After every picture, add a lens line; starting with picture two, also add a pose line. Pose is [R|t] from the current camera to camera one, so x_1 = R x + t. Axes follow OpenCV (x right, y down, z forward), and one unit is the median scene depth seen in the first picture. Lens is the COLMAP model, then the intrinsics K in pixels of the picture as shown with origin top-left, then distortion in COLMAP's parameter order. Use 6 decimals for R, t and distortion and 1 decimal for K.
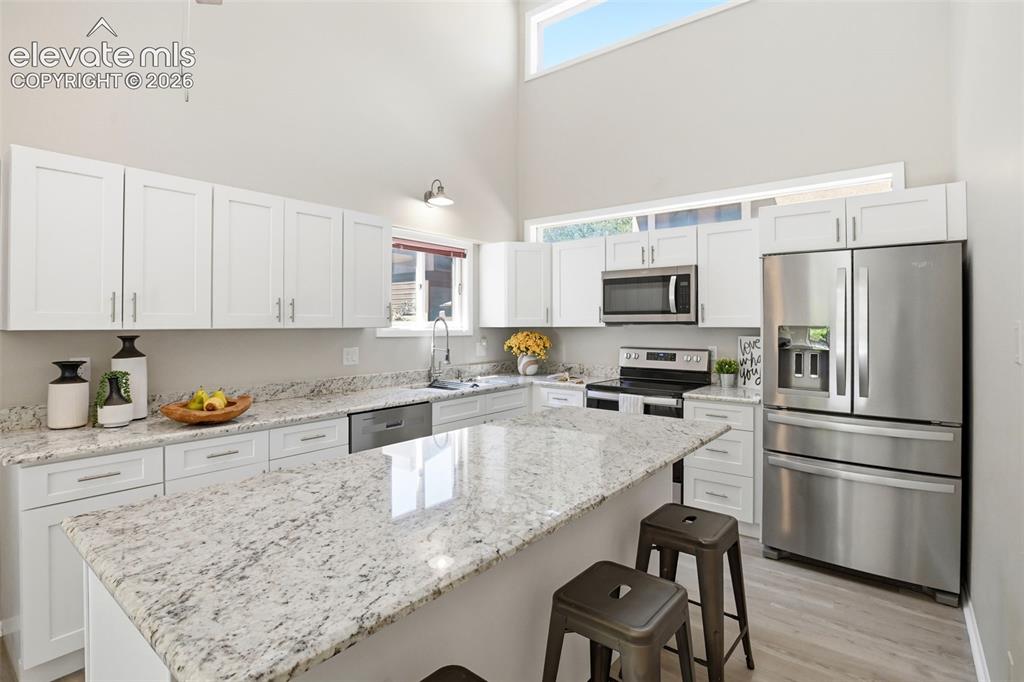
lens RADIAL K [[503.5, 0, 514.1], [0, 503.5, 323.1], [0, 0, 1]] dist [-0.024243, 0.000136]
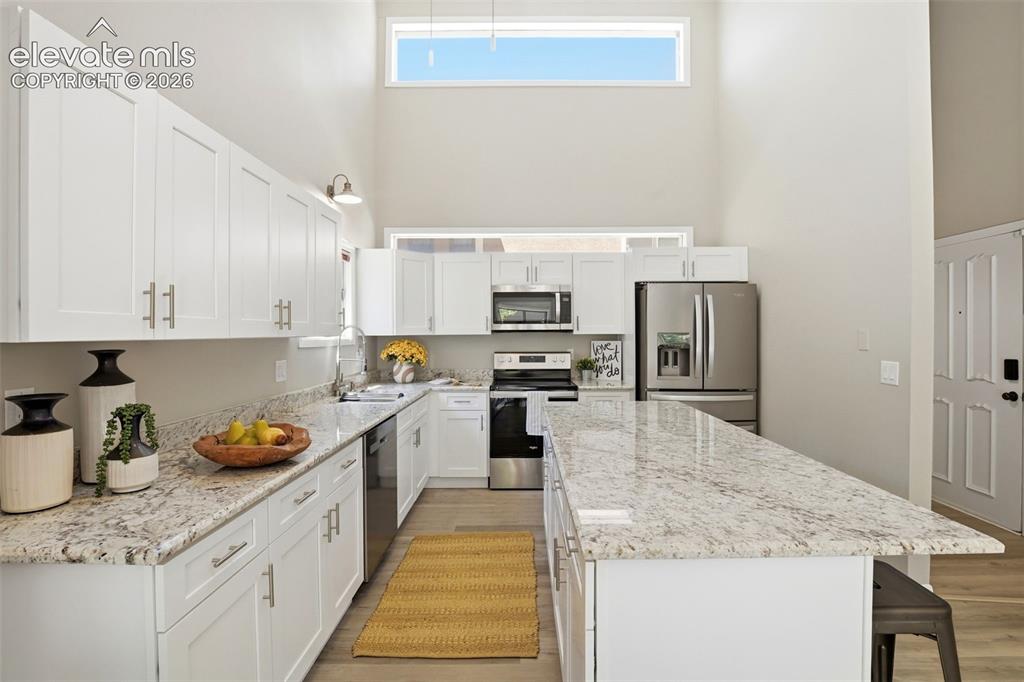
lens RADIAL K [[483.4, 0, 518.3], [0, 483.4, 336.1], [0, 0, 1]] dist [-0.031020, 0.000259]
pose [[0.787188, -0.007435, 0.616668, -0.500697], [0.002706, 0.999959, 0.008603, 0.002206], [-0.616707, -0.005103, 0.787176, 0.126187]]
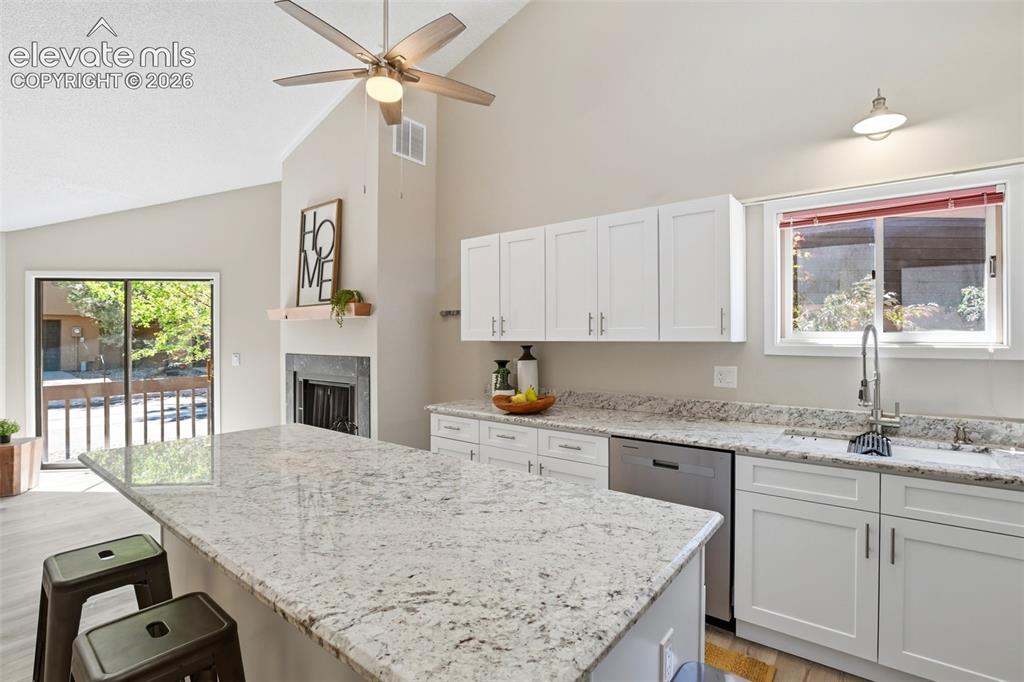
lens RADIAL K [[479.0, 0, 523.9], [0, 479.0, 341.0], [0, 0, 1]] dist [-0.025822, 0.000130]
pose [[0.026721, 0.007797, -0.999613, 0.429436], [0.004264, 0.999960, 0.007913, 0.001040], [0.999634, -0.004473, 0.026687, 0.650423]]
